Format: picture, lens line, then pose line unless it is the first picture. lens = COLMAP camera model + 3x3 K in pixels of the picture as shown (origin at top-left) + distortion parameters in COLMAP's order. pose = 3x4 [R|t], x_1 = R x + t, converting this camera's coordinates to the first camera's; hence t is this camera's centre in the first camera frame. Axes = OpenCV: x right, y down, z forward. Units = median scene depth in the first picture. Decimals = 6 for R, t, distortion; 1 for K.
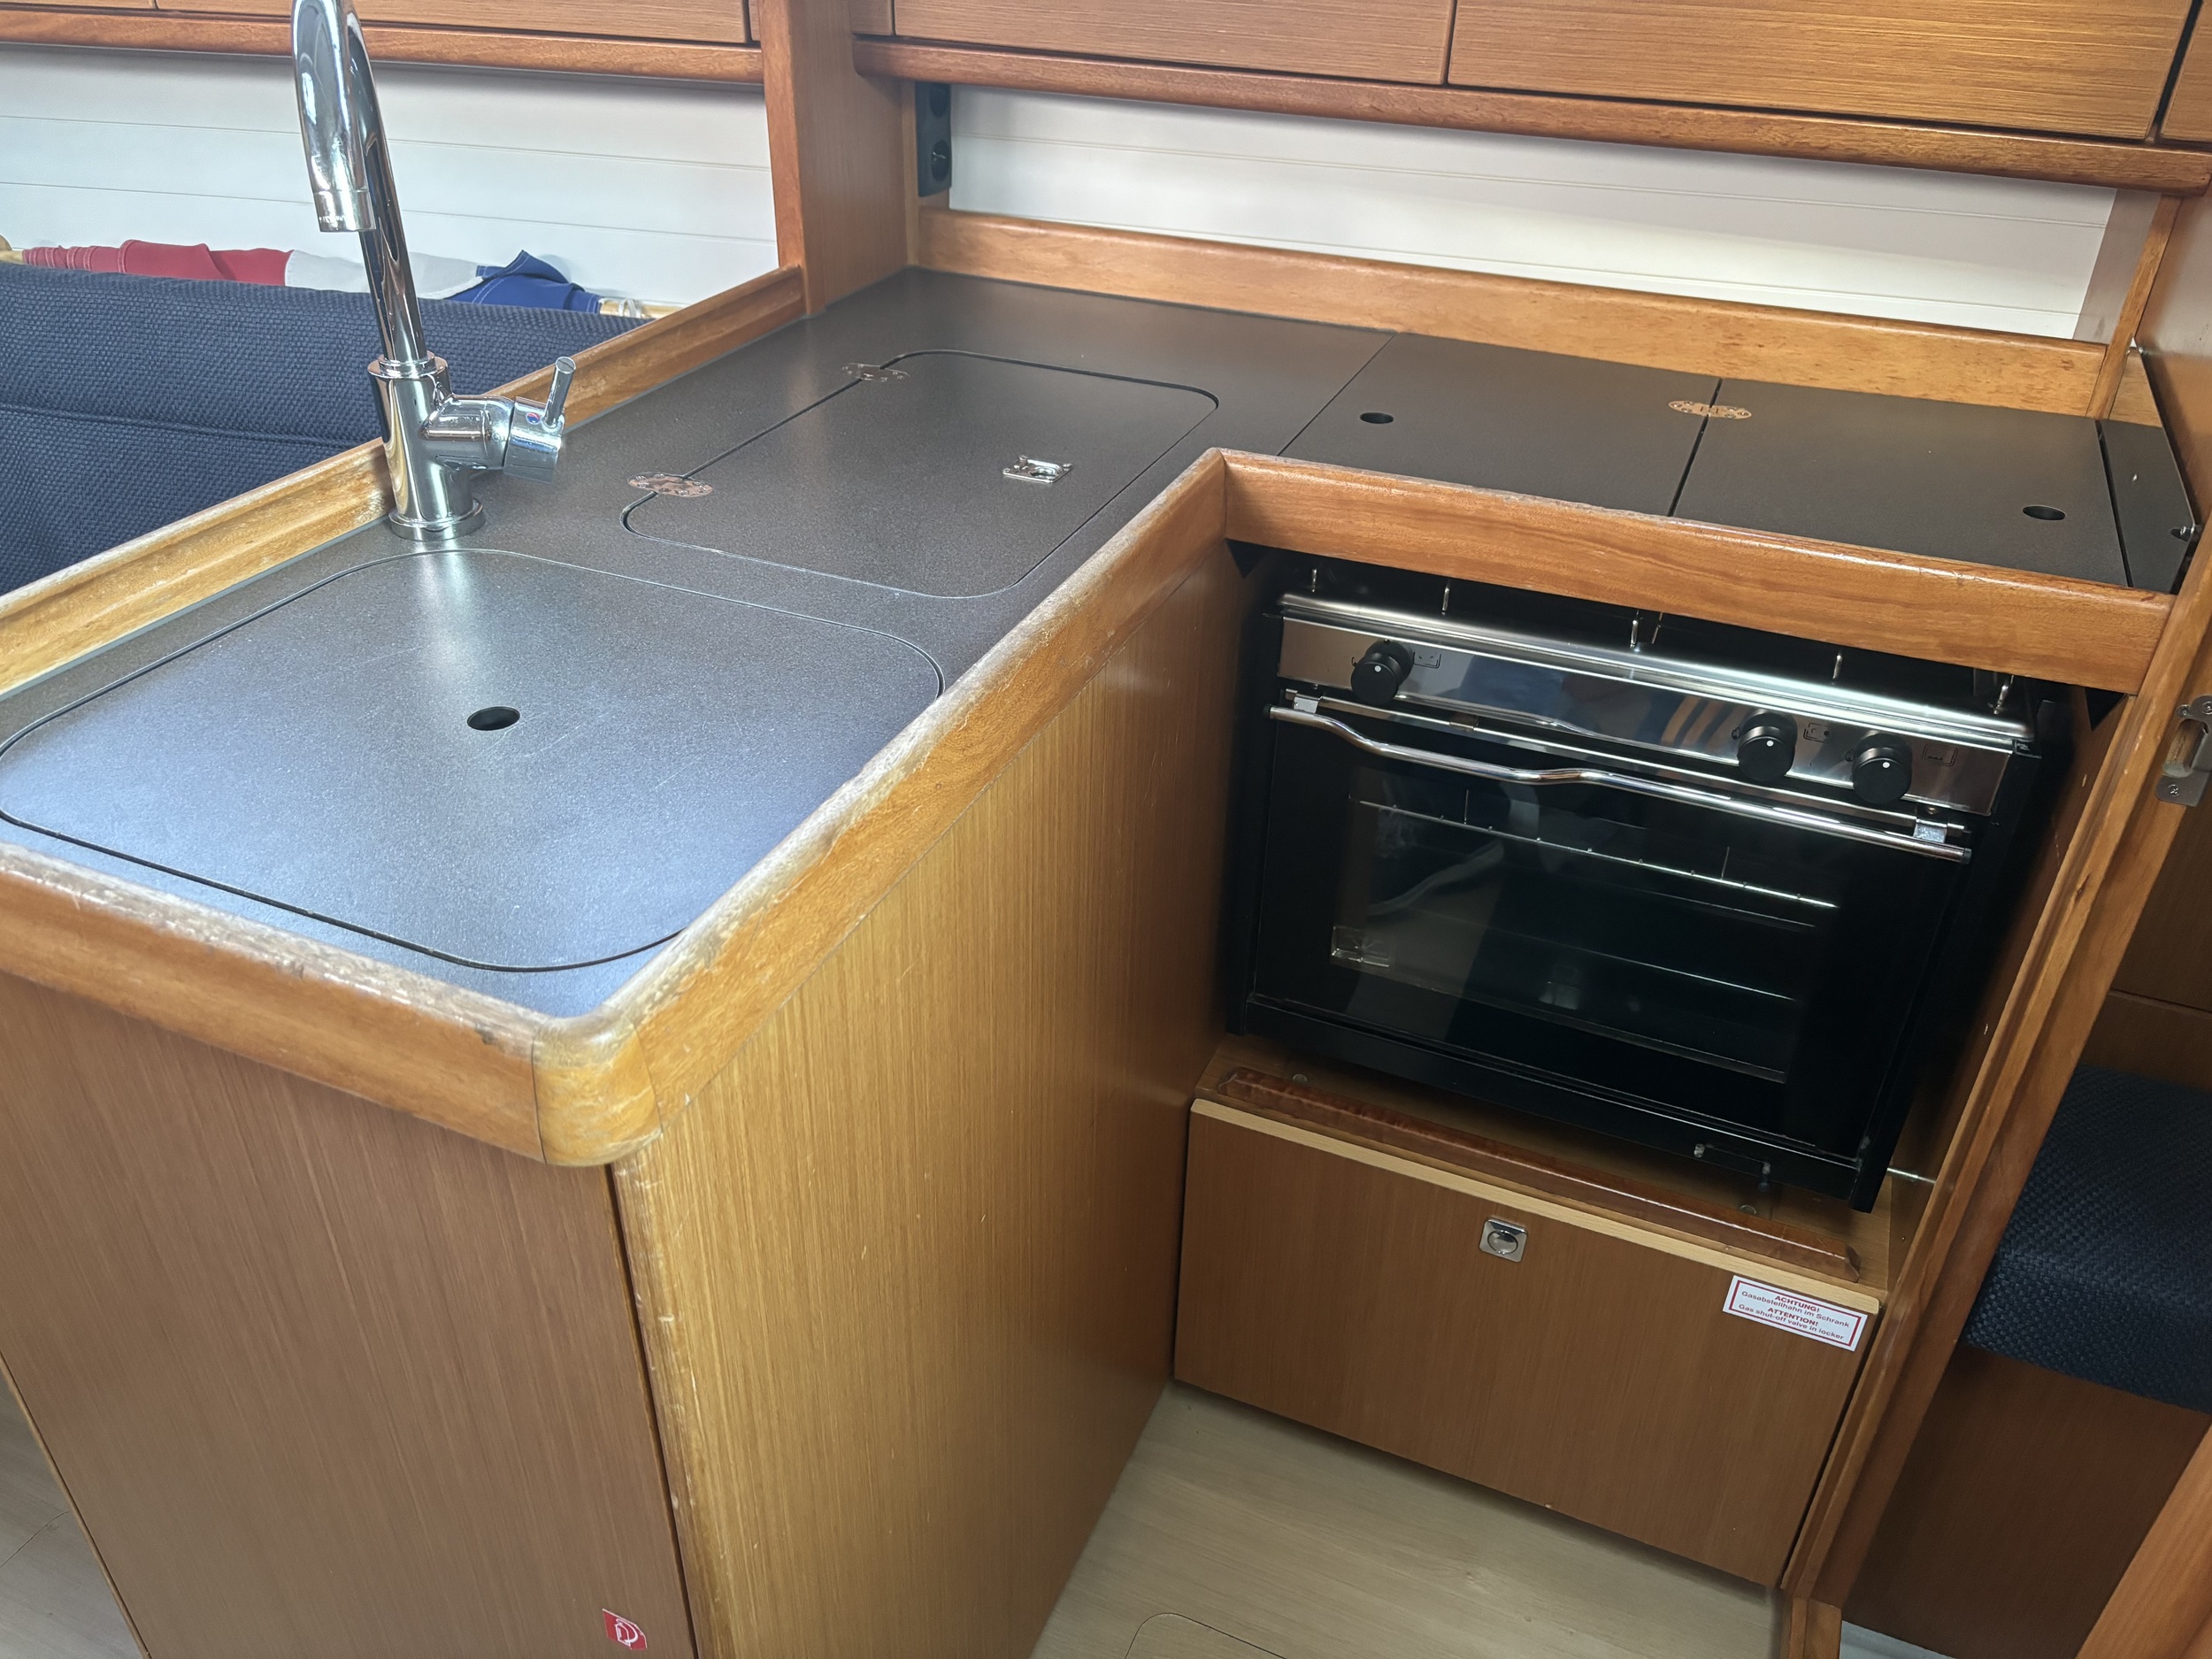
lens RADIAL K [[1675.6, 0, 1102.4], [0, 1675.6, 833.7], [0, 0, 1]] dist [0.047957, -0.025509]
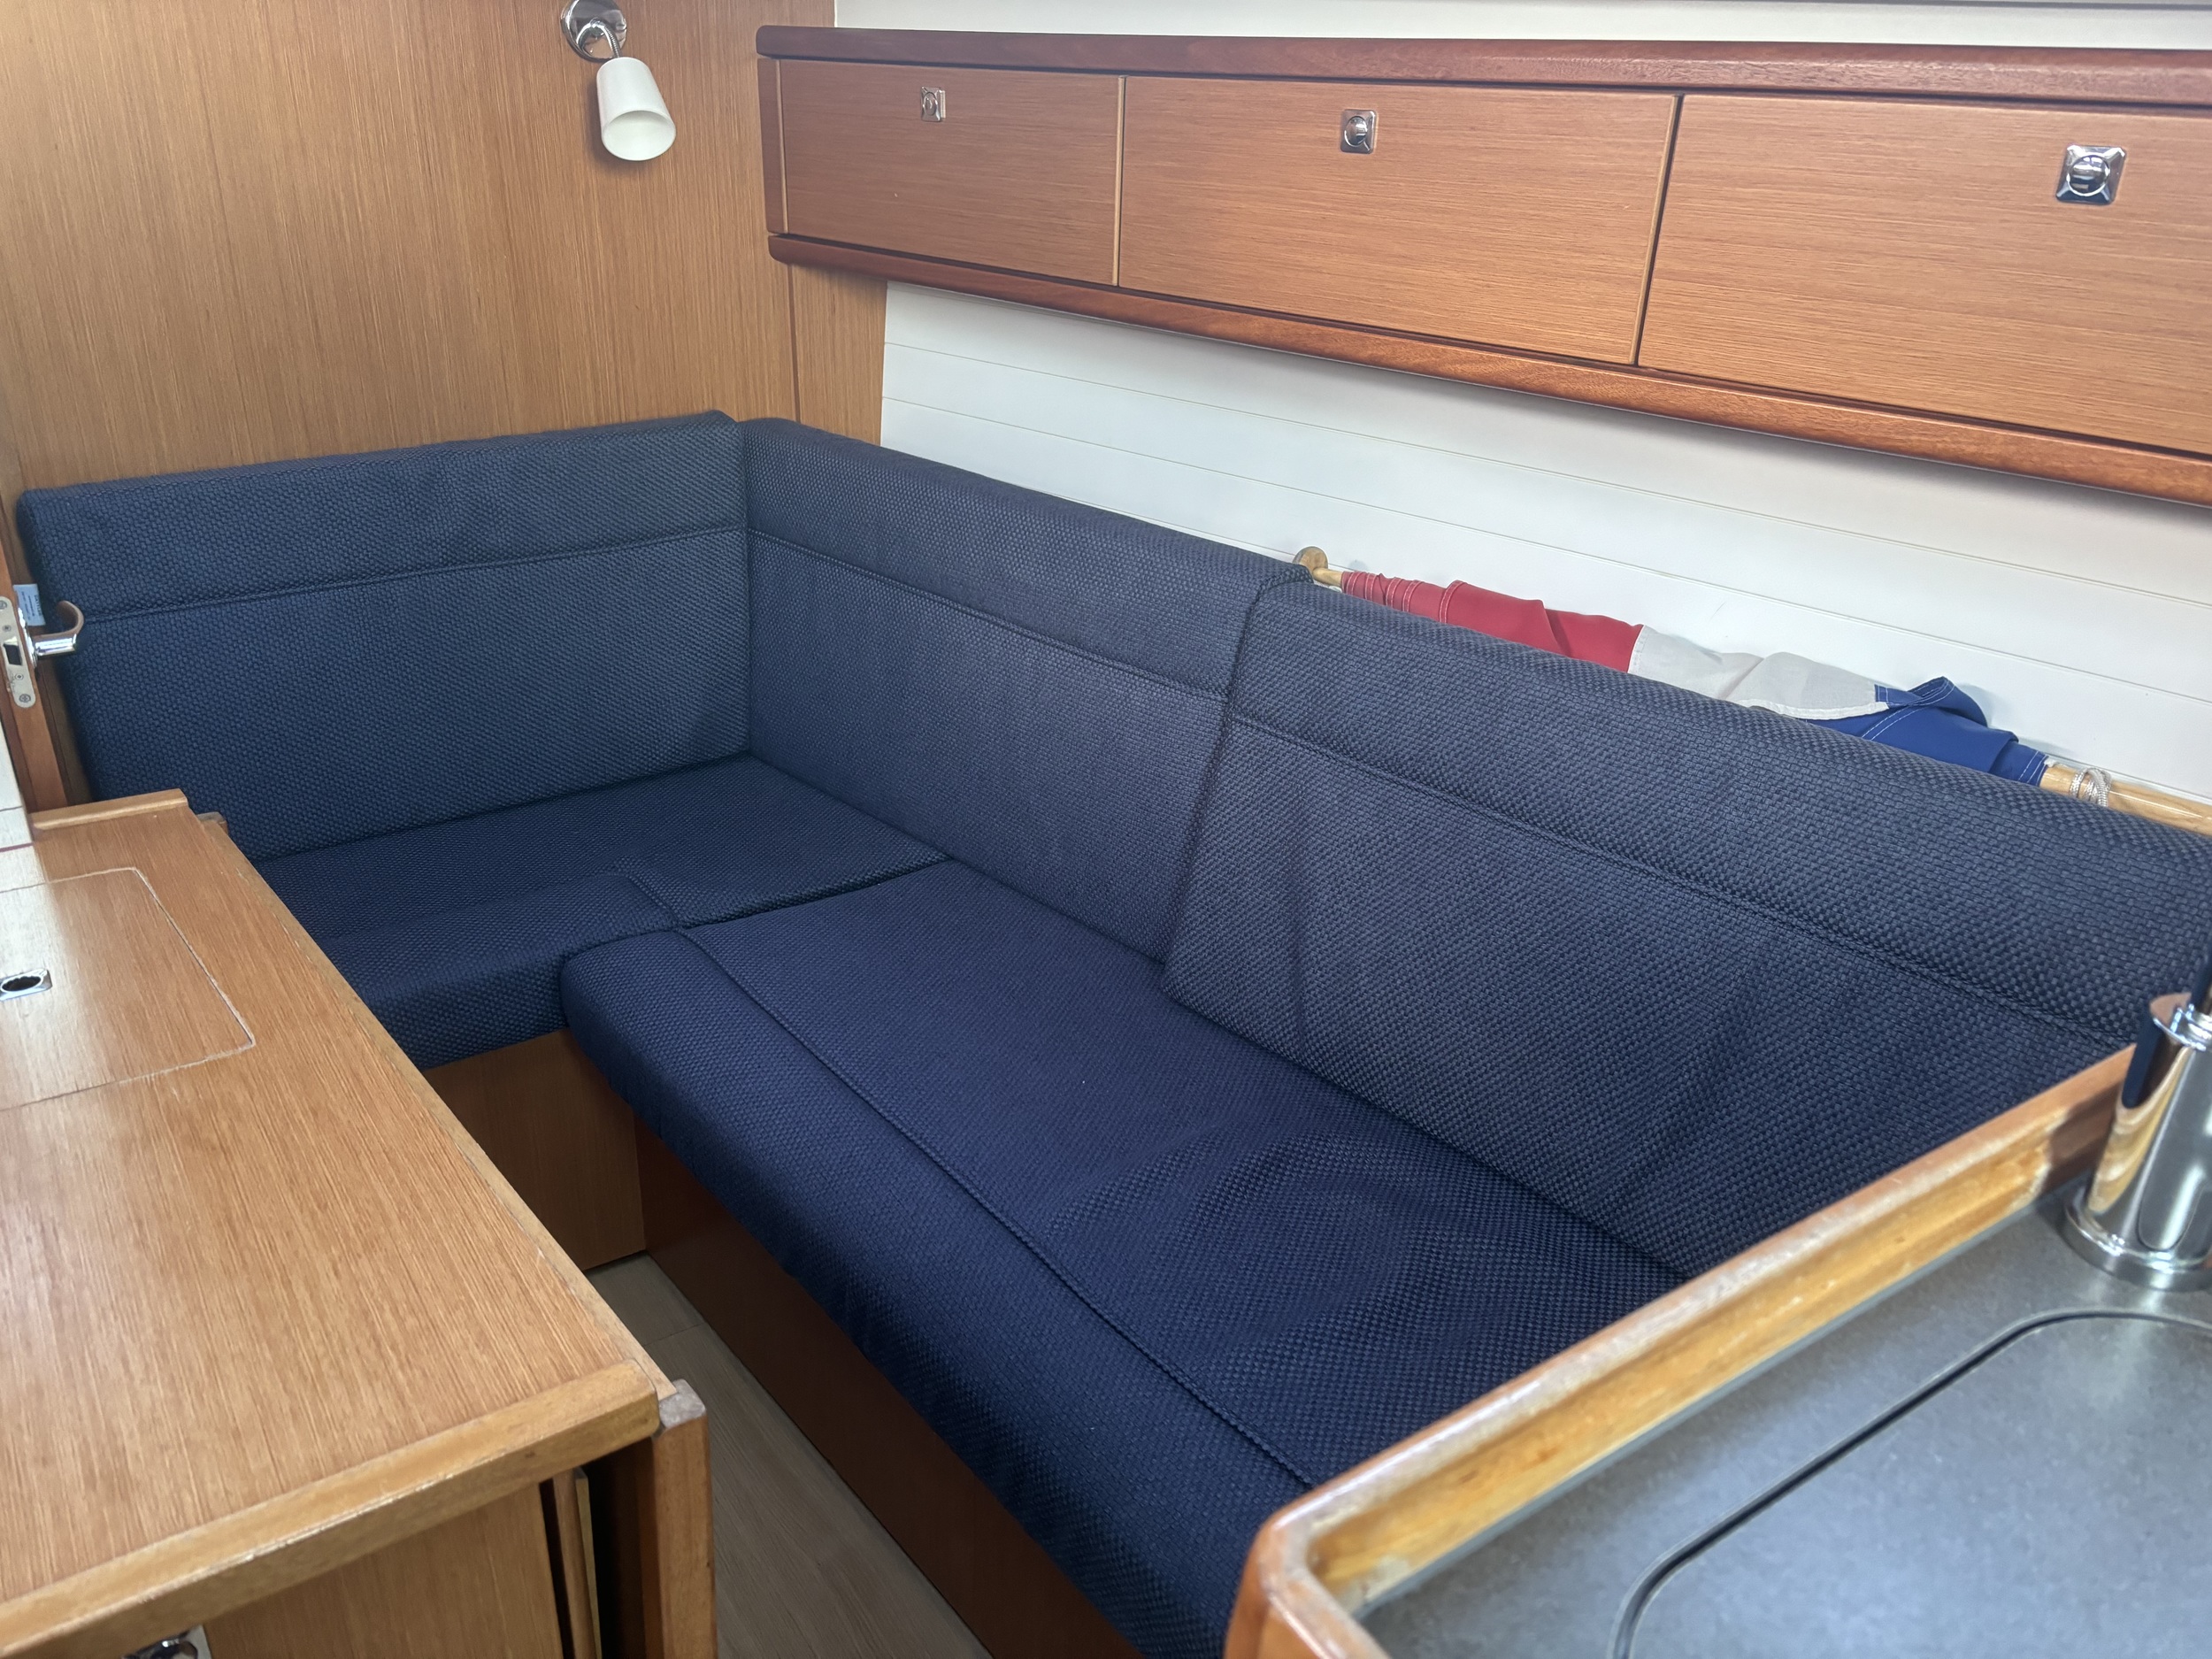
lens RADIAL K [[1675.6, 0, 1083.5], [0, 1675.6, 837.3], [0, 0, 1]] dist [0.047957, -0.025509]
pose [[0.839367, 0.240214, -0.487607, -0.279059], [-0.308030, 0.949317, -0.062572, -0.104191], [0.447862, 0.202718, 0.870818, 0.157292]]
